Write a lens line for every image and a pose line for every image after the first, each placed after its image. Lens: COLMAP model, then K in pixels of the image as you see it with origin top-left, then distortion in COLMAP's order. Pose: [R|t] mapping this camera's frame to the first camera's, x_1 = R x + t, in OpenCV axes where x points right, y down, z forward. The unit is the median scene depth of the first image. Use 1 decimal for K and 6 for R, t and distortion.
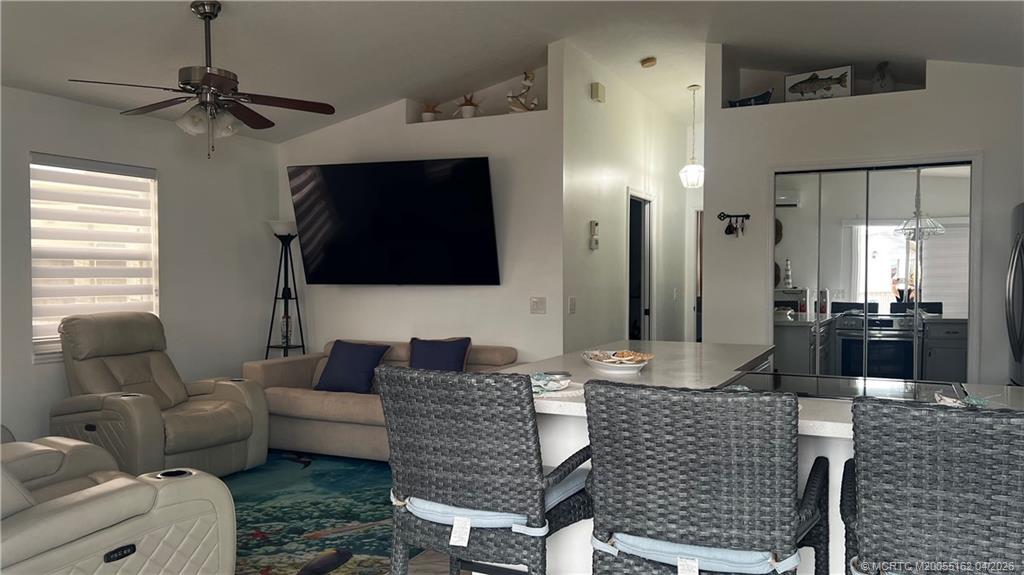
lens RADIAL K [[771.1, 0, 519.5], [0, 771.1, 290.6], [0, 0, 1]] dist [0.056189, -0.067979]
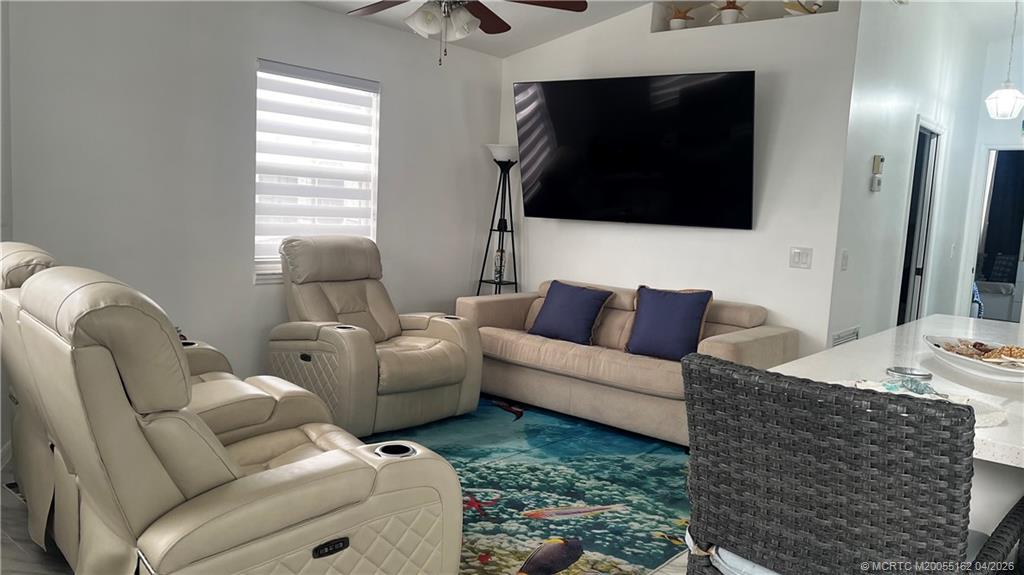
lens RADIAL K [[771.1, 0, 512.6], [0, 771.1, 290.7], [0, 0, 1]] dist [0.056189, -0.067979]
pose [[0.966946, 0.079712, -0.242202, -0.075268], [-0.058717, 0.993960, 0.092713, -0.005012], [0.248129, -0.075427, 0.965786, 0.139438]]
